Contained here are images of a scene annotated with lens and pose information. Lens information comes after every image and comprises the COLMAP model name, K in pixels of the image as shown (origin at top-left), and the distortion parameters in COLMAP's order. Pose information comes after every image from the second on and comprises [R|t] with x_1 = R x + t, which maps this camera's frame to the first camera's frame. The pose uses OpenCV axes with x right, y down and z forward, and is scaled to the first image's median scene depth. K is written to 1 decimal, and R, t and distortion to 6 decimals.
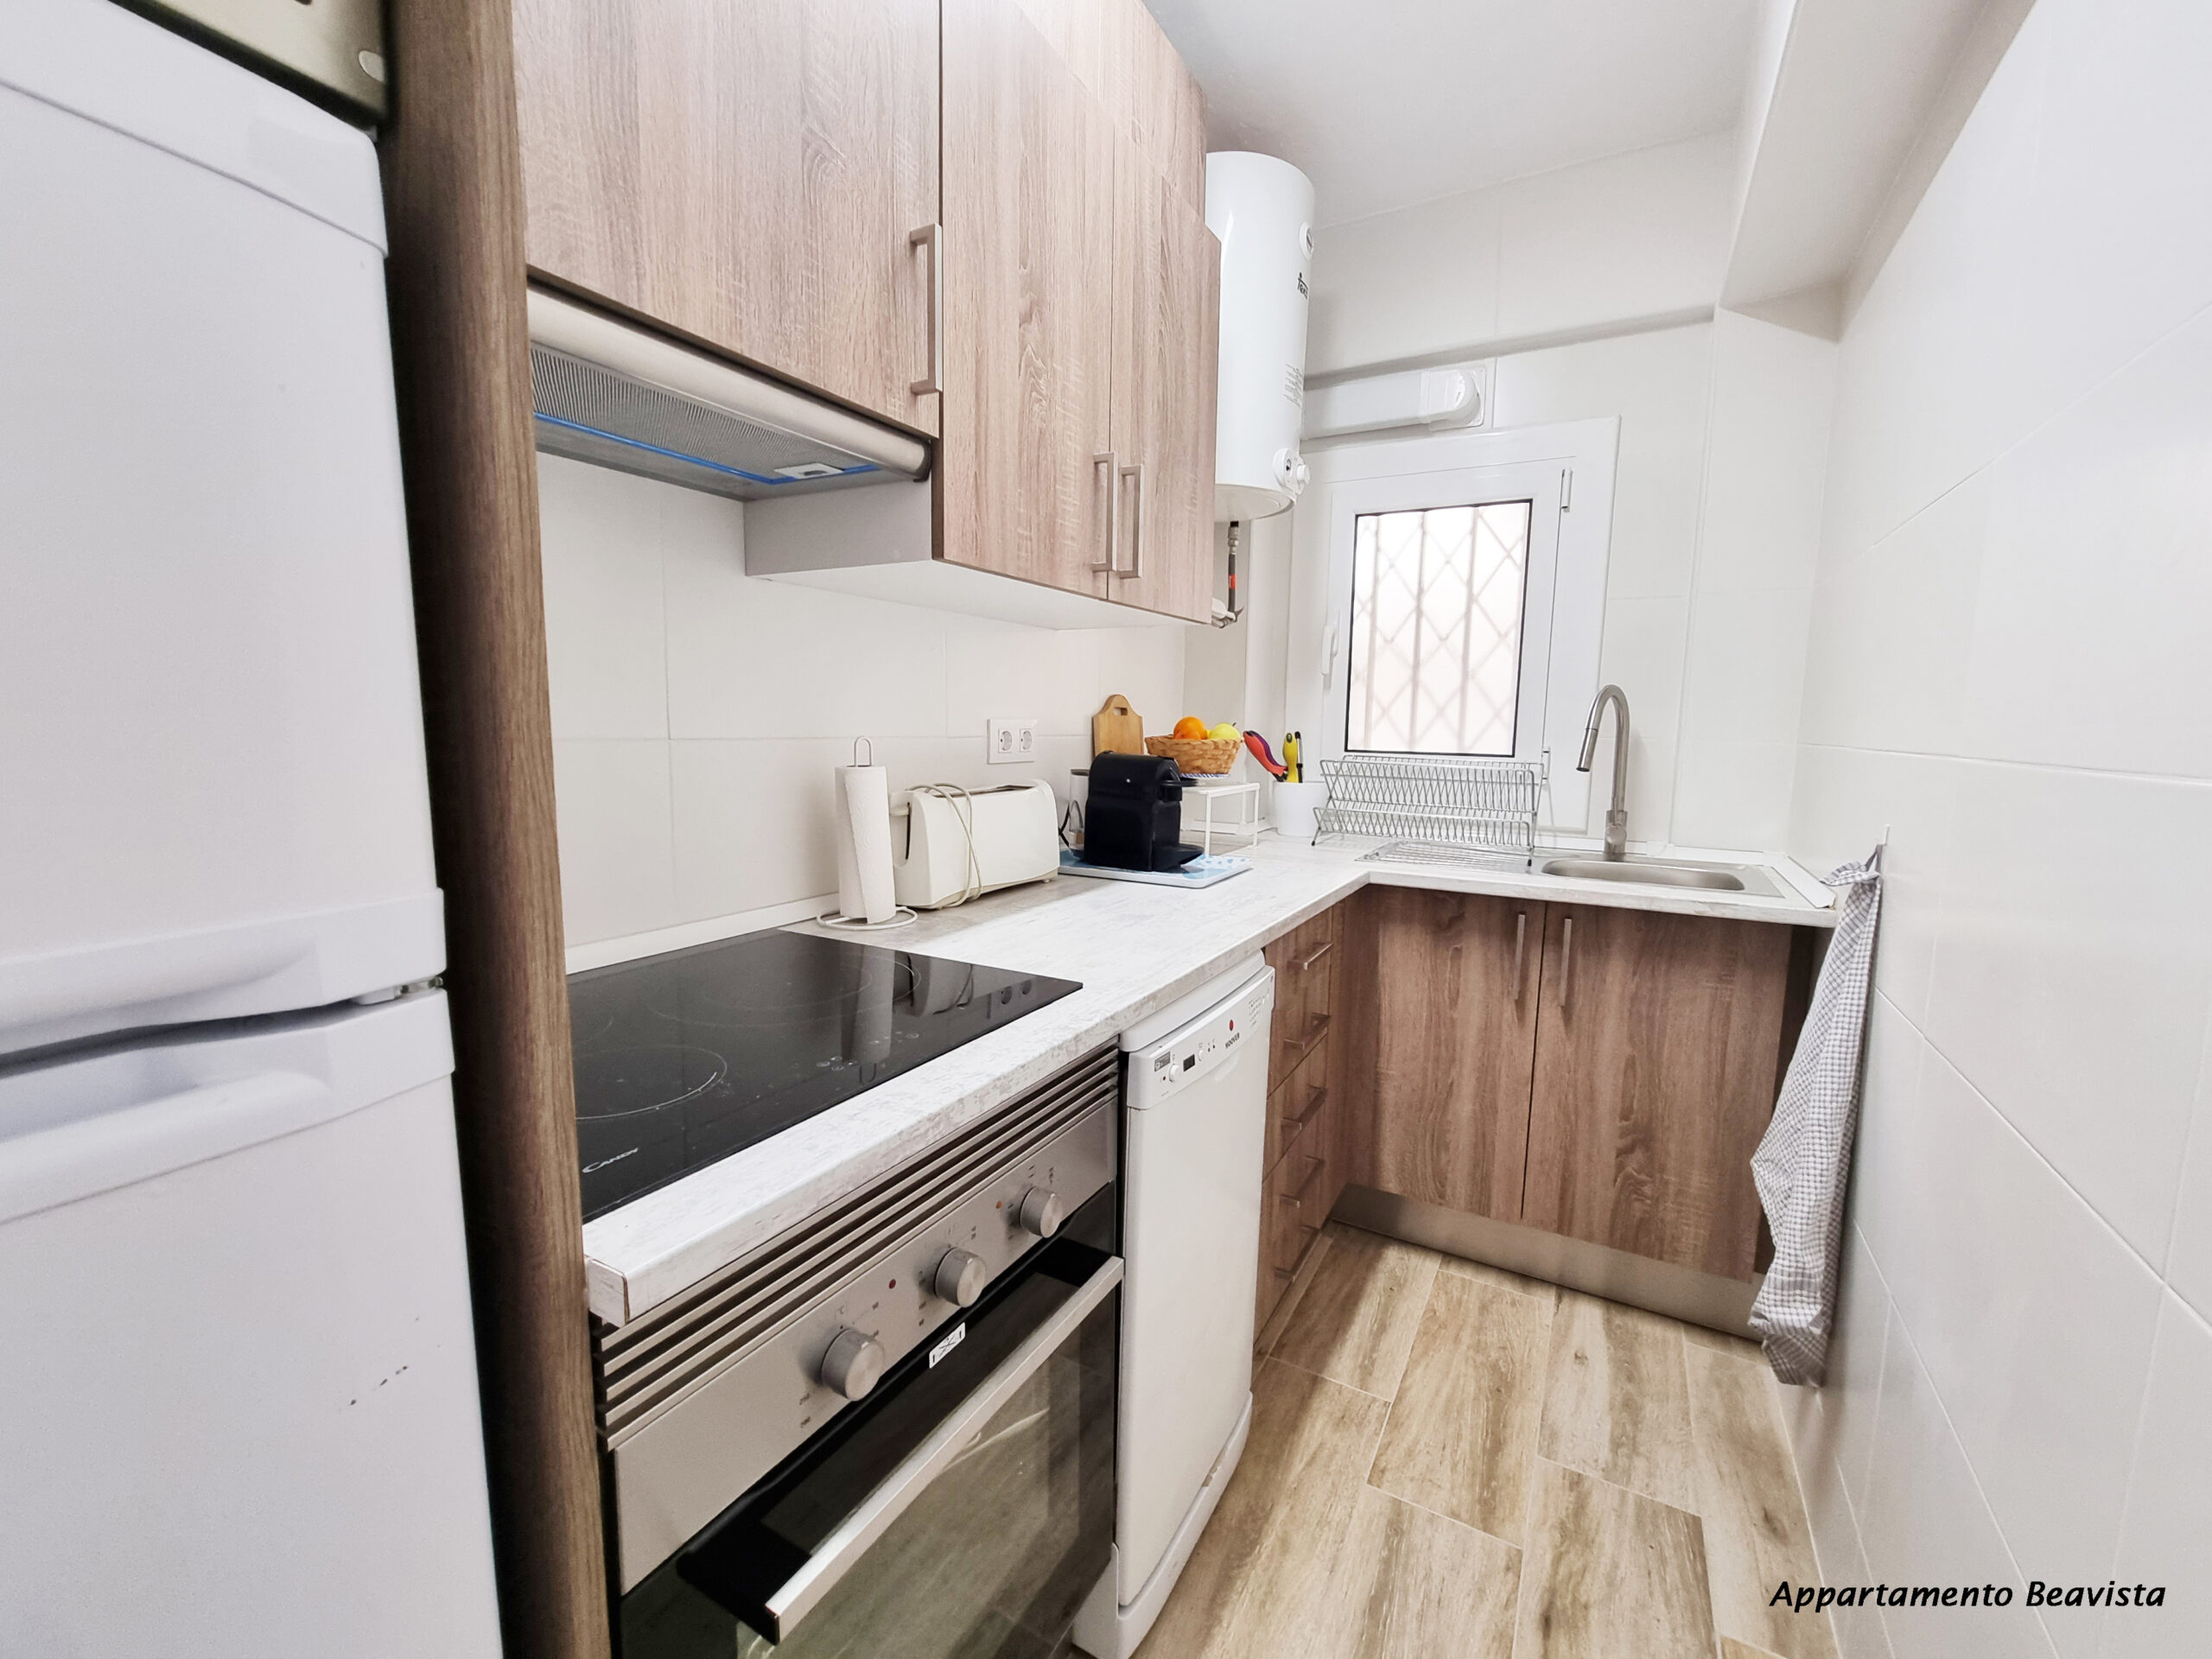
lens RADIAL K [[905.6, 0, 1106.0], [0, 905.6, 829.5], [0, 0, 1]] dist [-0.001449, -0.000409]
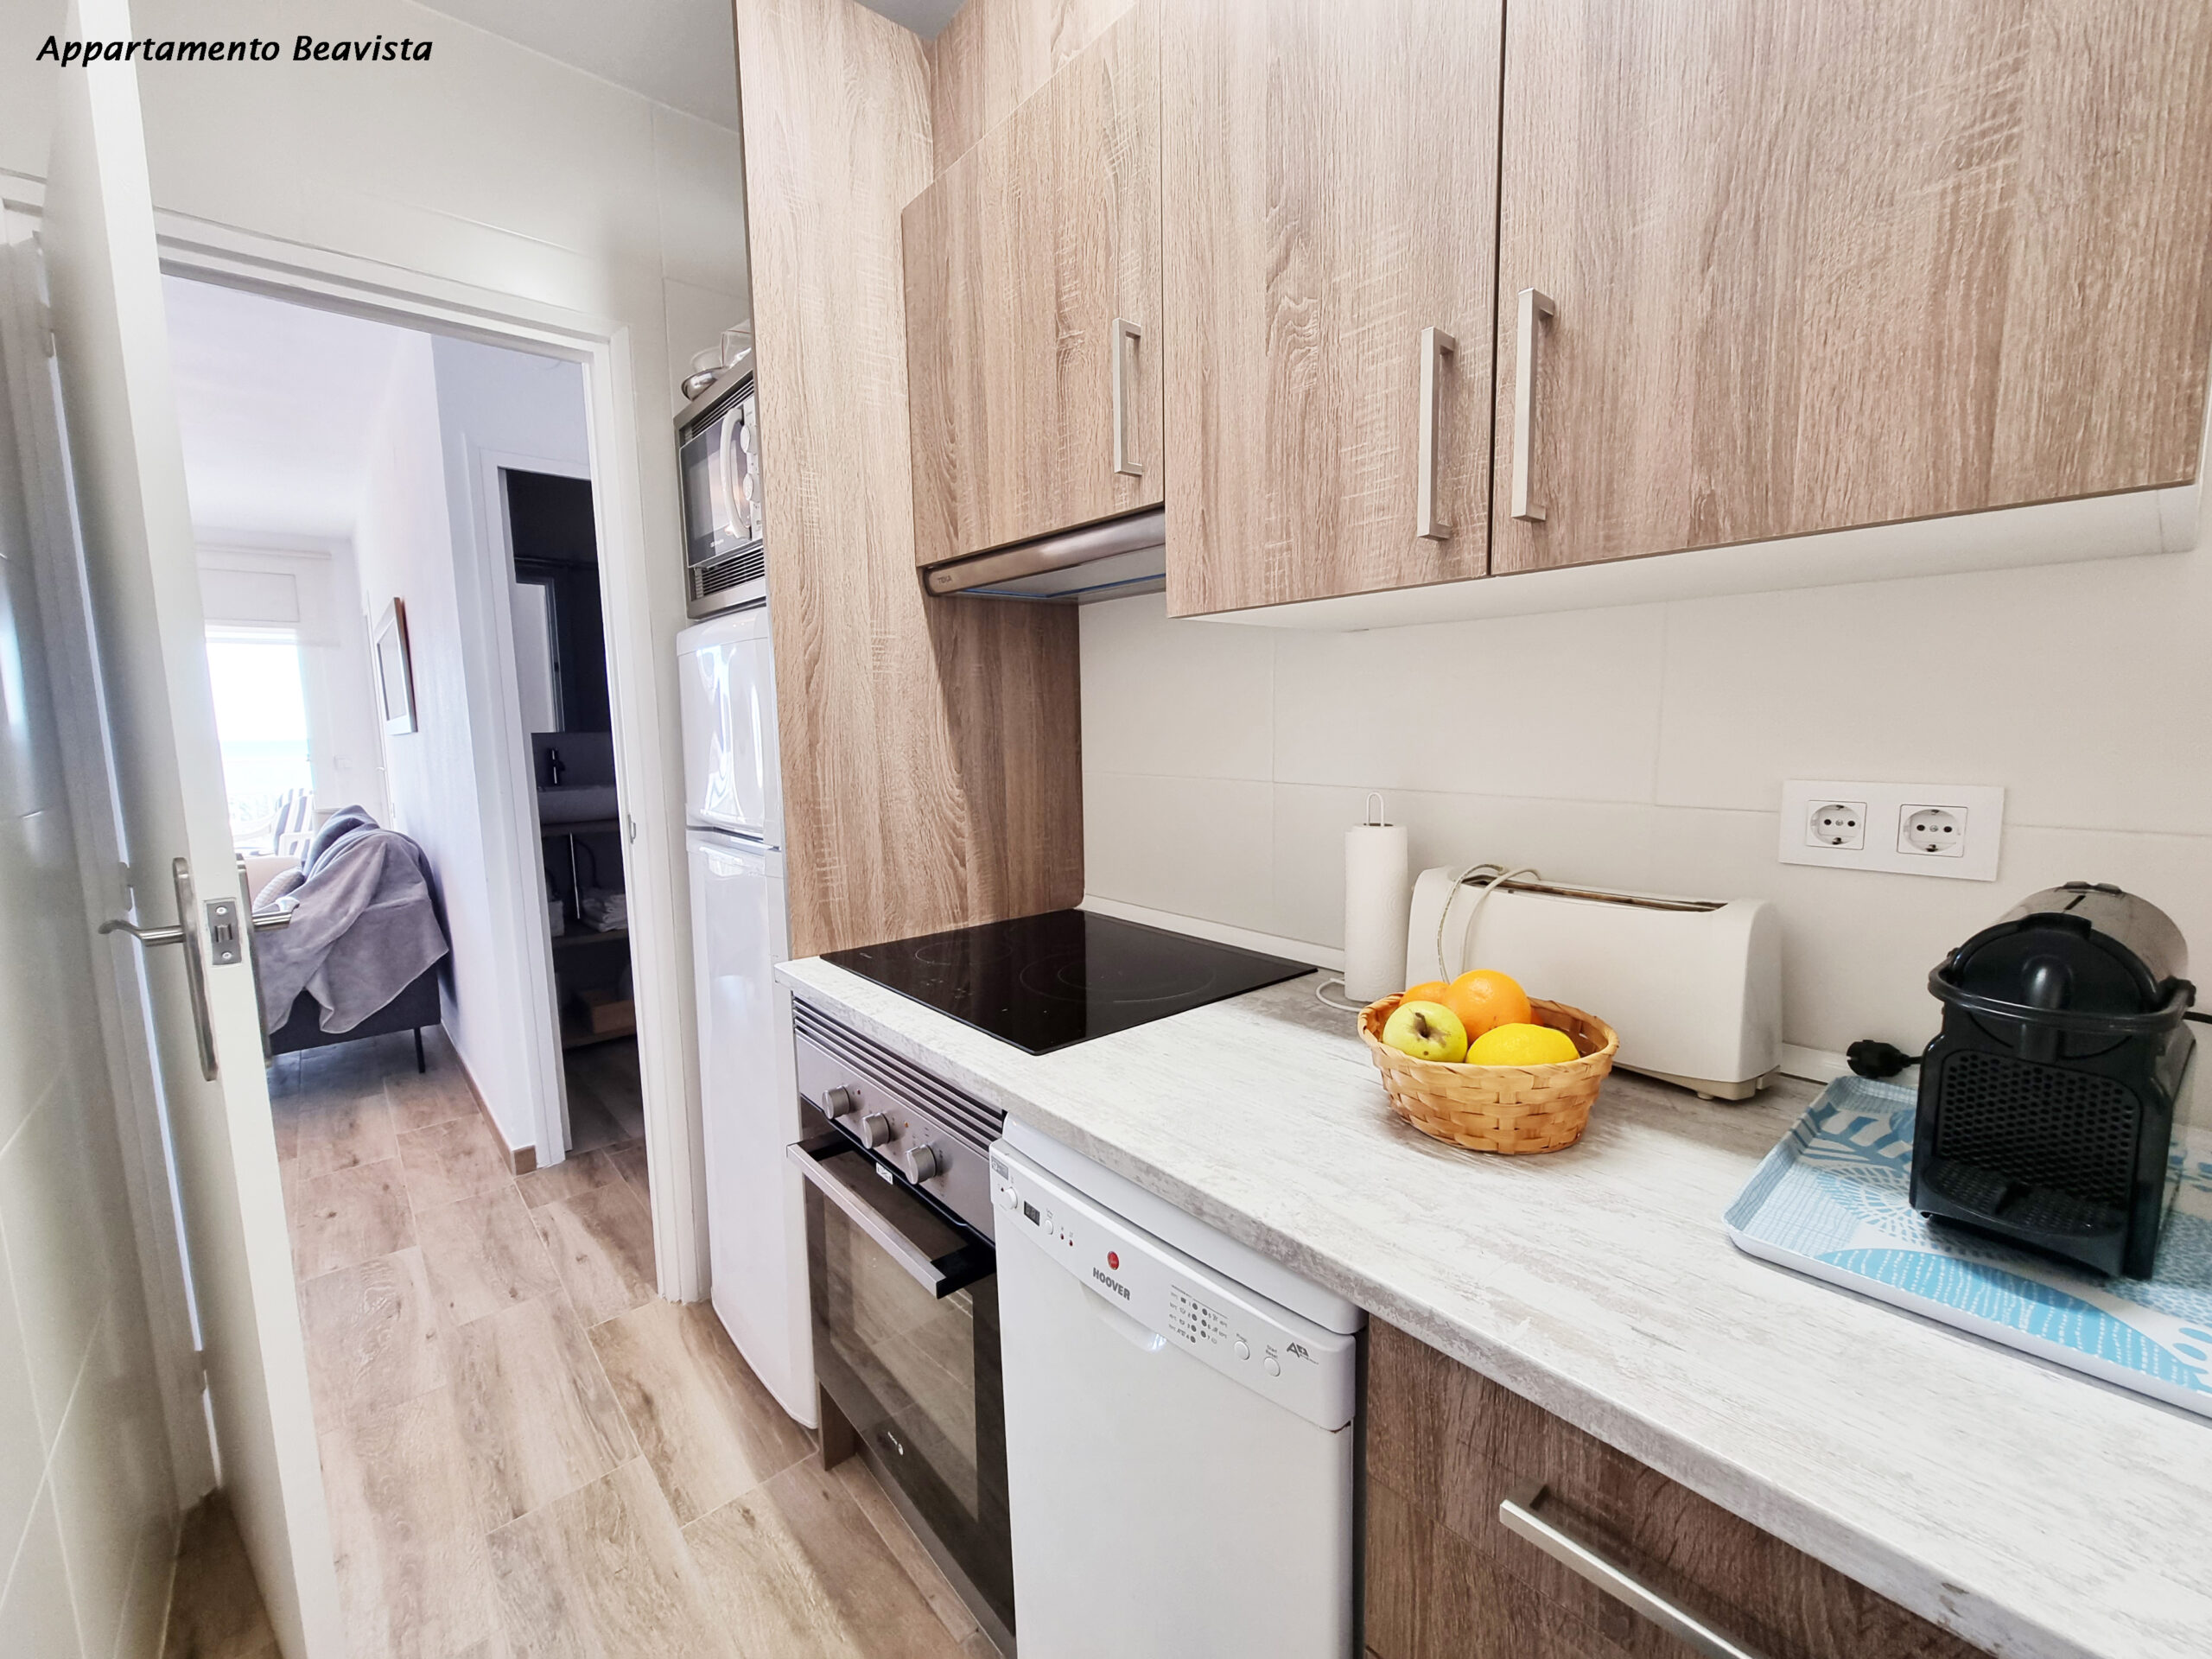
lens RADIAL K [[905.6, 0, 1106.0], [0, 905.6, 829.5], [0, 0, 1]] dist [-0.001449, -0.000409]
pose [[-0.331250, 0.104188, -0.937773, 0.727990], [-0.103551, 0.983867, 0.145887, -0.188099], [0.937844, 0.145433, -0.315117, 1.162454]]
